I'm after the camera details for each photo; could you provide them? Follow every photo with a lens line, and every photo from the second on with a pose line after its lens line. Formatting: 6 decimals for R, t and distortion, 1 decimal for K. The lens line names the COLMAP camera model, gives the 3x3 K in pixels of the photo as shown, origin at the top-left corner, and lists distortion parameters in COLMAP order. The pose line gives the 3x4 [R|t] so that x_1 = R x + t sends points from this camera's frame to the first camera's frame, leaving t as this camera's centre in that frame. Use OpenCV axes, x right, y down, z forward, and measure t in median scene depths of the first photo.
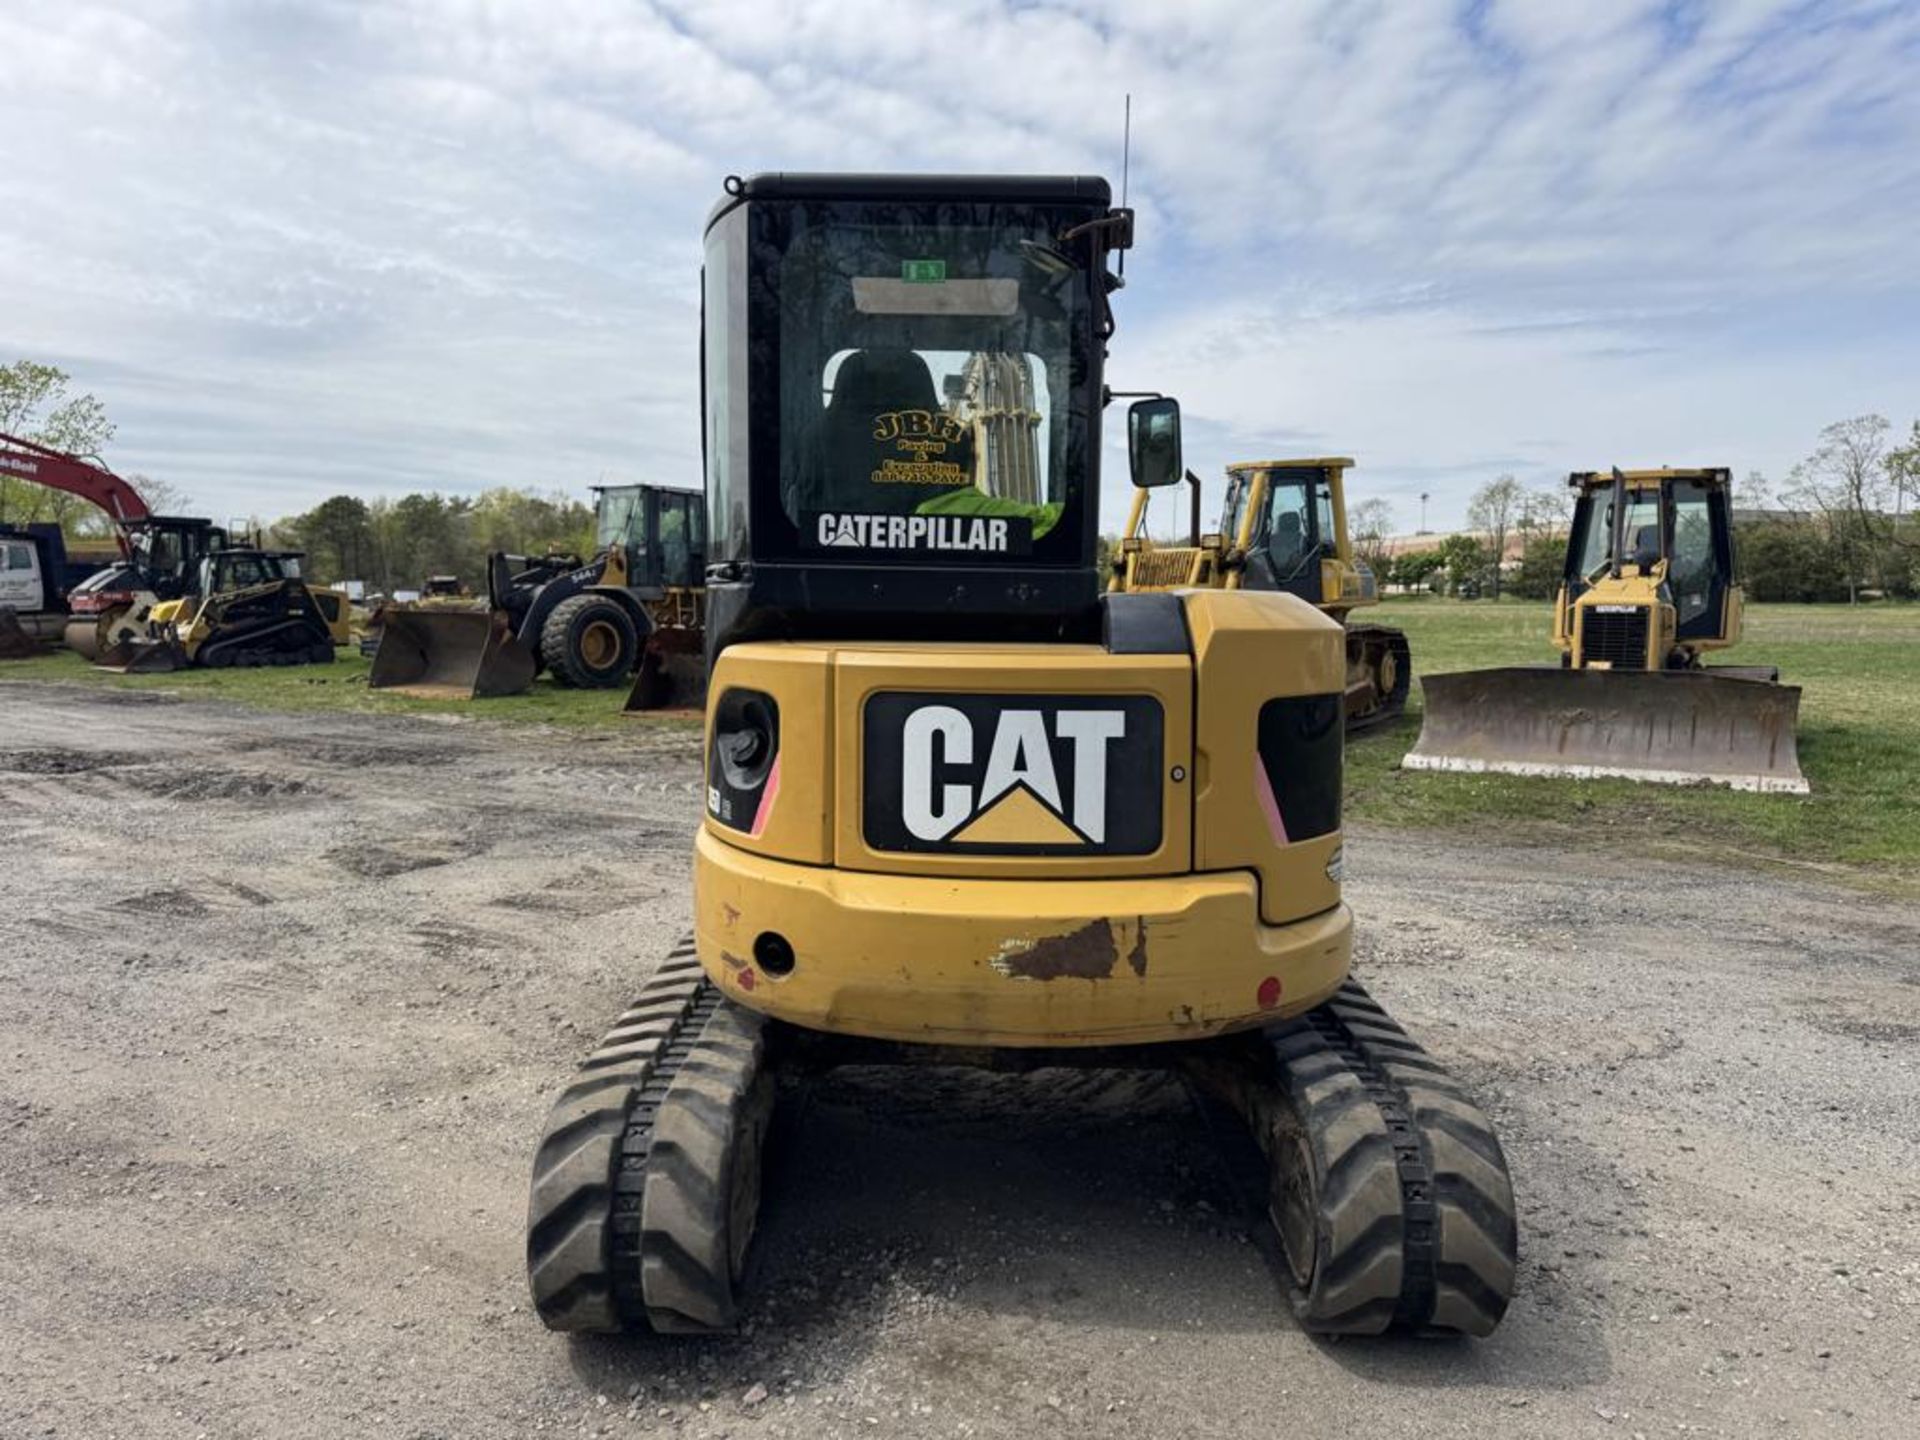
lens RADIAL K [[1360.9, 0, 963.9], [0, 1360.9, 713.7], [0, 0, 1]] dist [0.040678, -0.048711]
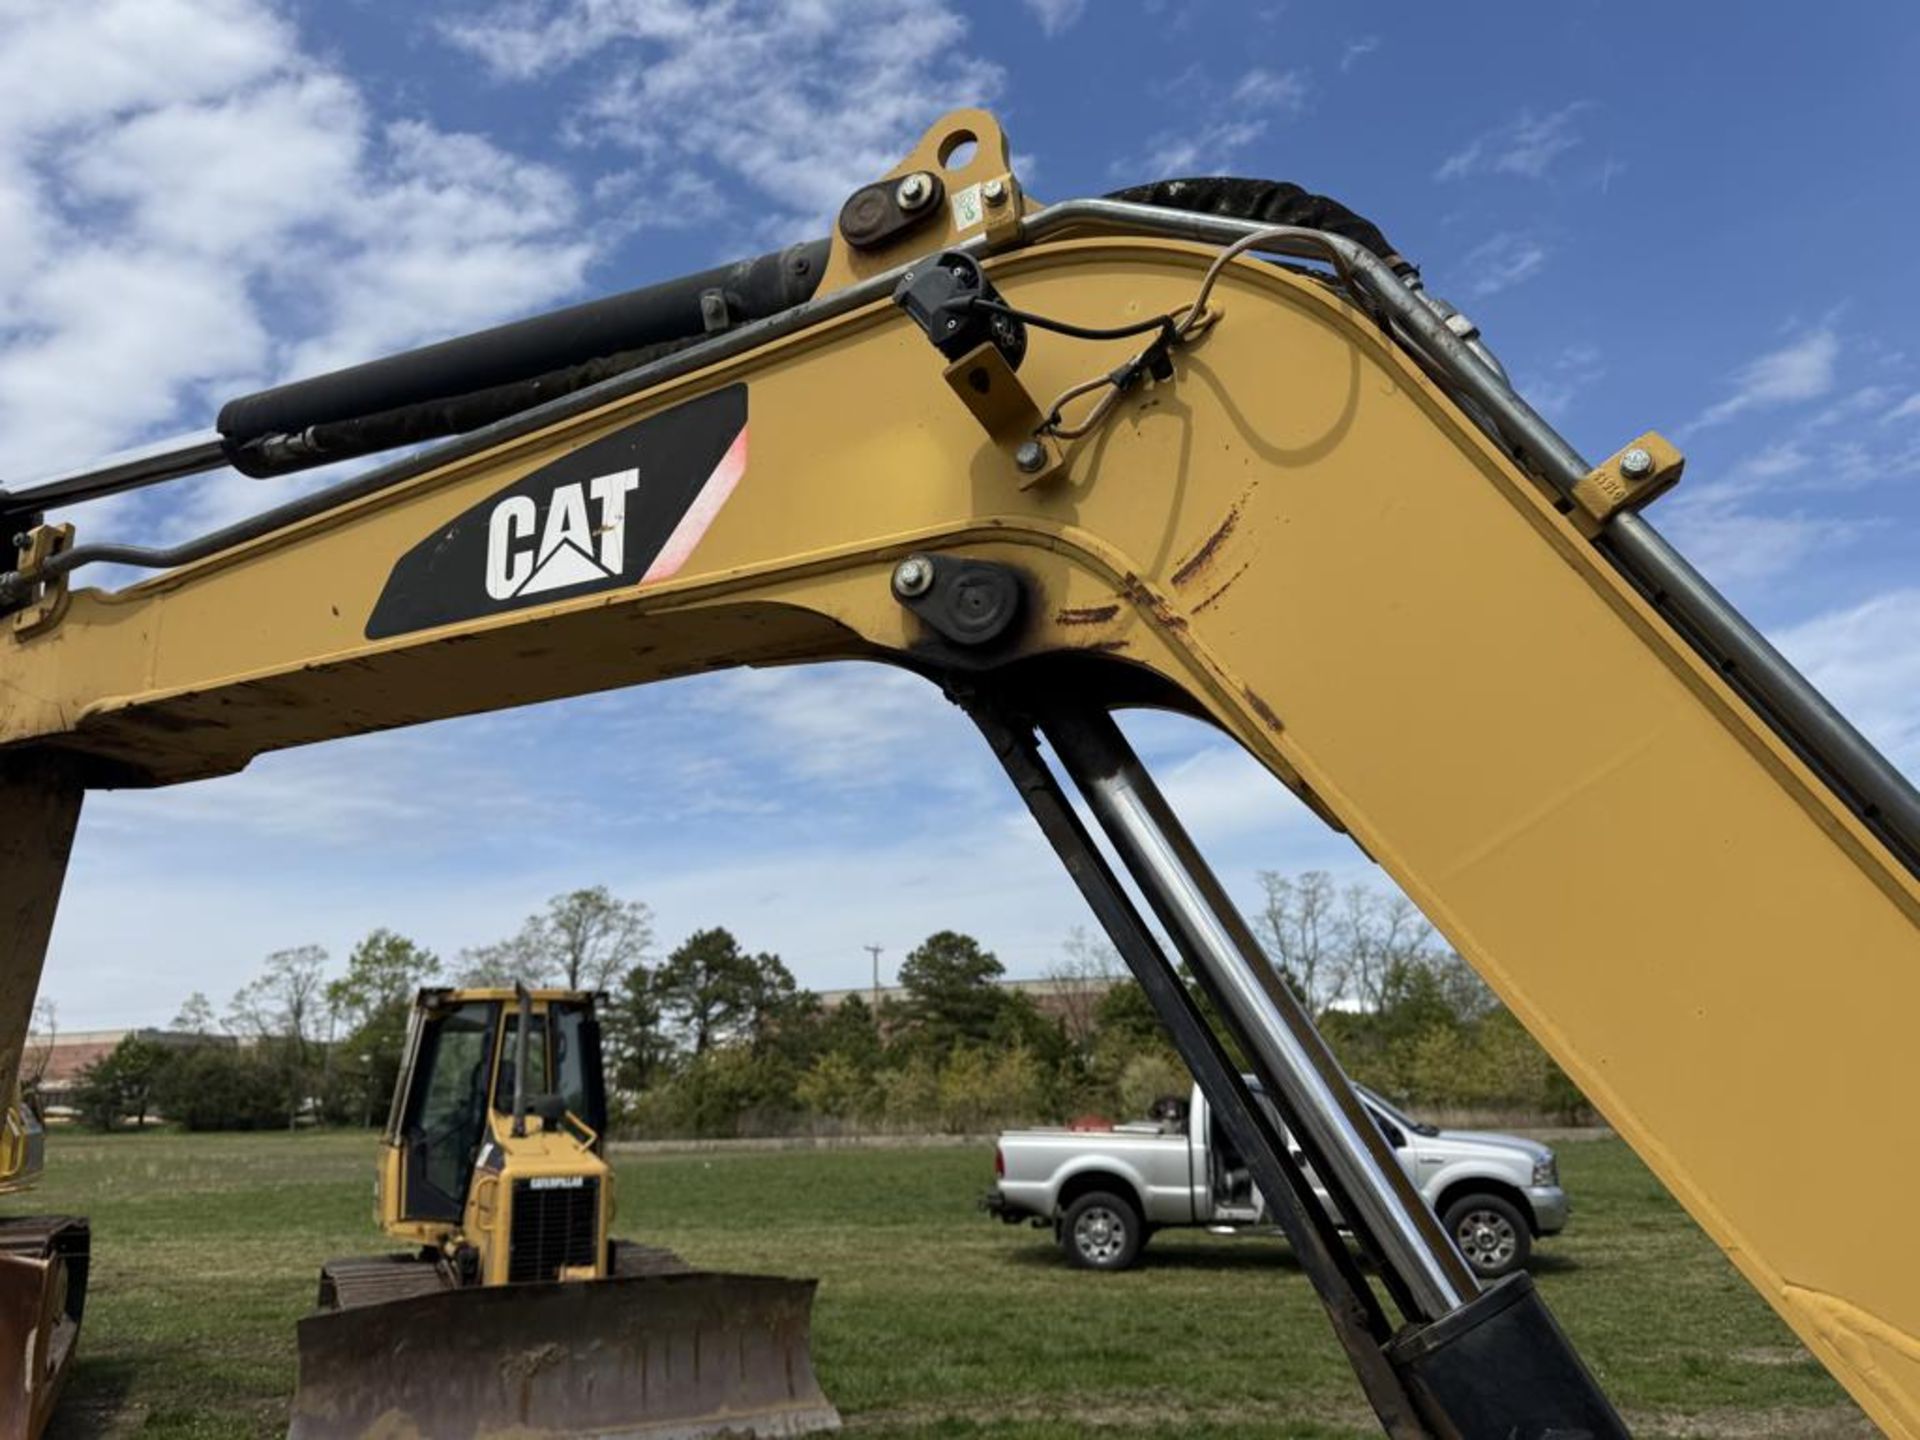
lens RADIAL K [[1360.9, 0, 946.3], [0, 1360.9, 719.6], [0, 0, 1]] dist [0.040678, -0.048711]
pose [[0.509217, 0.222391, 0.831409, -0.264639], [0.093868, 0.945923, -0.310514, -0.239421], [-0.855504, 0.236162, 0.460804, 1.649122]]
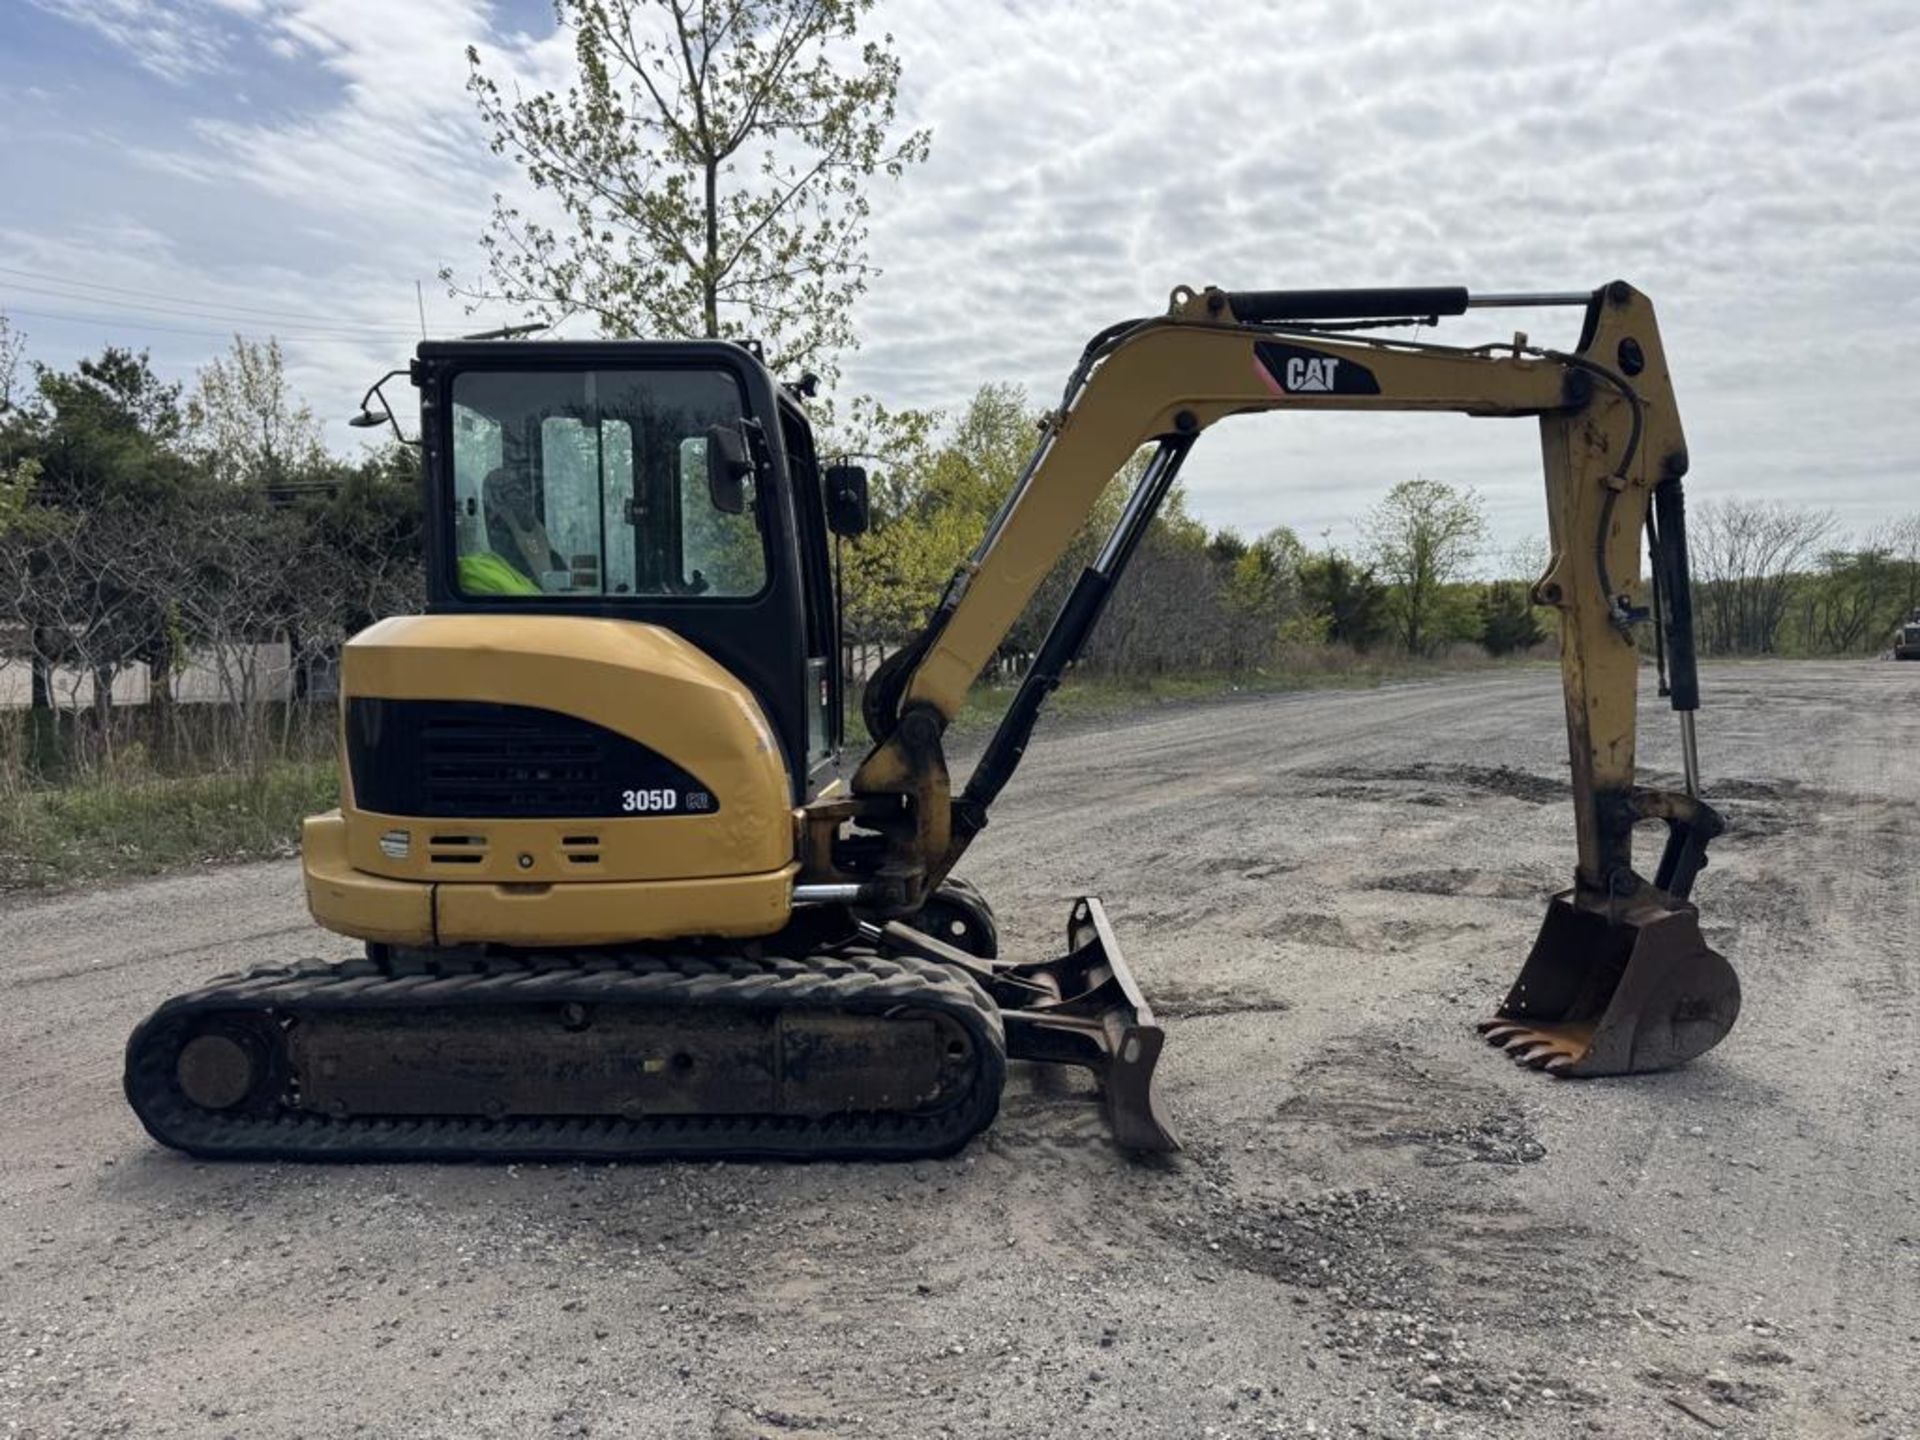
lens RADIAL K [[1360.9, 0, 959.5], [0, 1360.9, 713.1], [0, 0, 1]] dist [0.040678, -0.048711]
pose [[-0.025768, 0.047014, -0.998562, 1.548424], [-0.080153, 0.995580, 0.048942, -0.107939], [0.996449, 0.081298, -0.021886, 1.610433]]
